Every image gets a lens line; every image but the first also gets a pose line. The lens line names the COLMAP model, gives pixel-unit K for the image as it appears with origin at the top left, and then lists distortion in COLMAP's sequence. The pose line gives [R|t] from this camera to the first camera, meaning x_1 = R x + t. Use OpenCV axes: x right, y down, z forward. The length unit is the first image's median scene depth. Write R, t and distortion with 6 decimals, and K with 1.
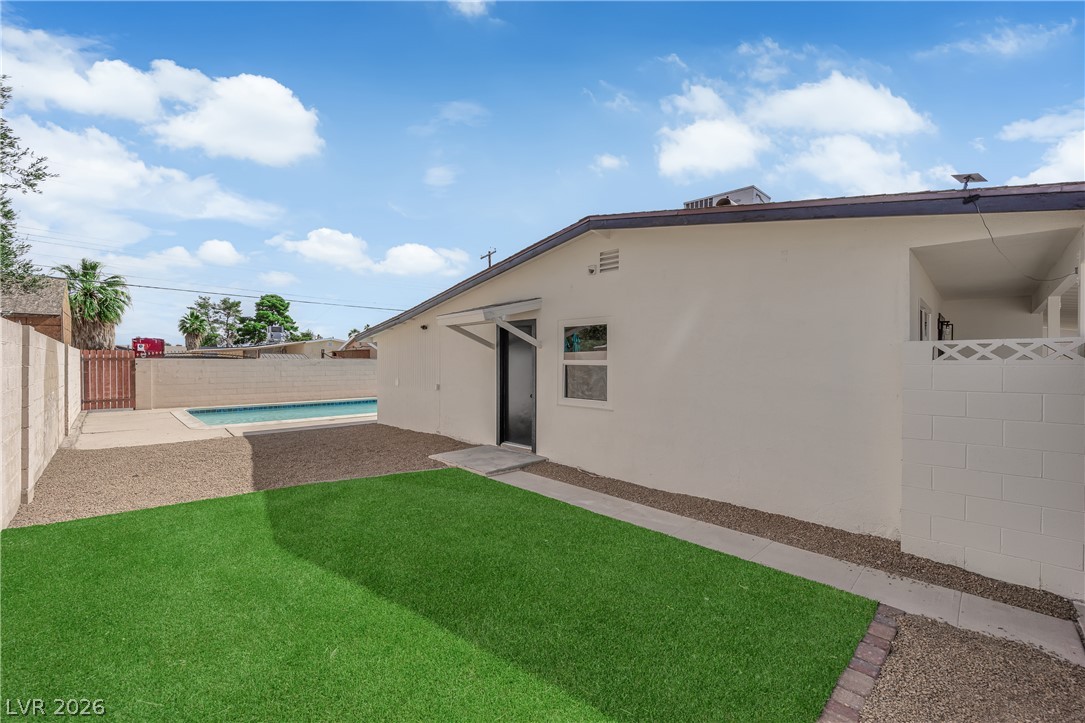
lens RADIAL K [[441.2, 0, 536.6], [0, 441.2, 360.2], [0, 0, 1]] dist [-0.000972, -0.008941]
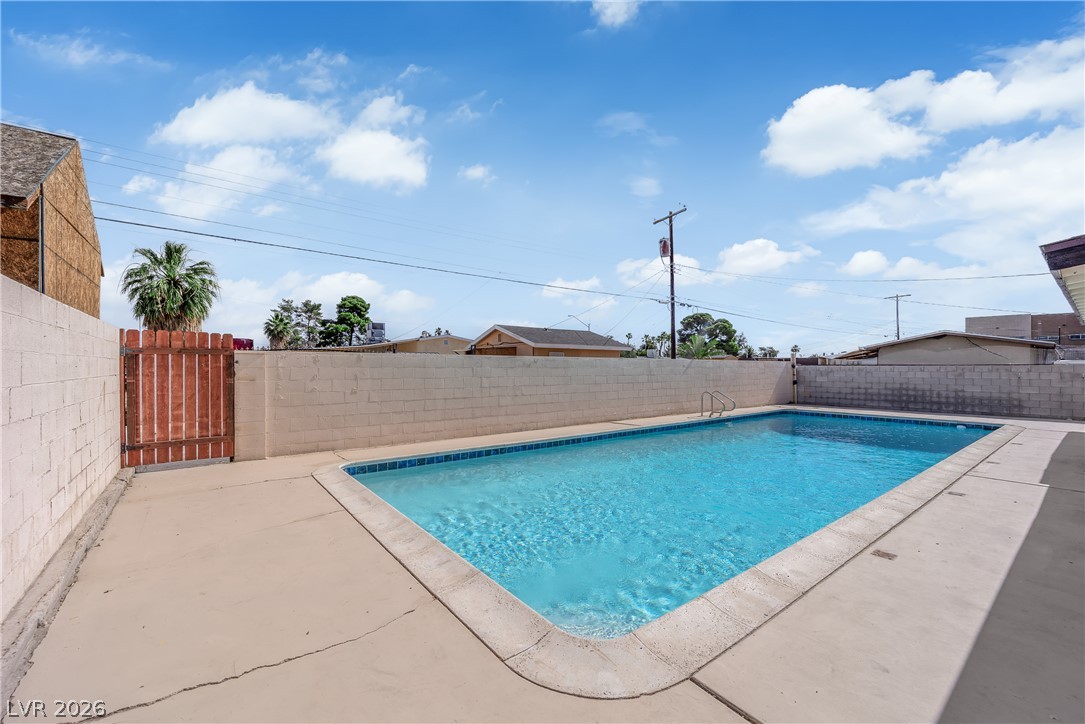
lens RADIAL K [[441.2, 0, 536.6], [0, 441.2, 360.7], [0, 0, 1]] dist [-0.000972, -0.008941]
pose [[0.992853, -0.002511, -0.119320, -0.220177], [0.001458, 0.999959, -0.008912, 0.004661], [0.119338, 0.008674, 0.992816, 0.233448]]
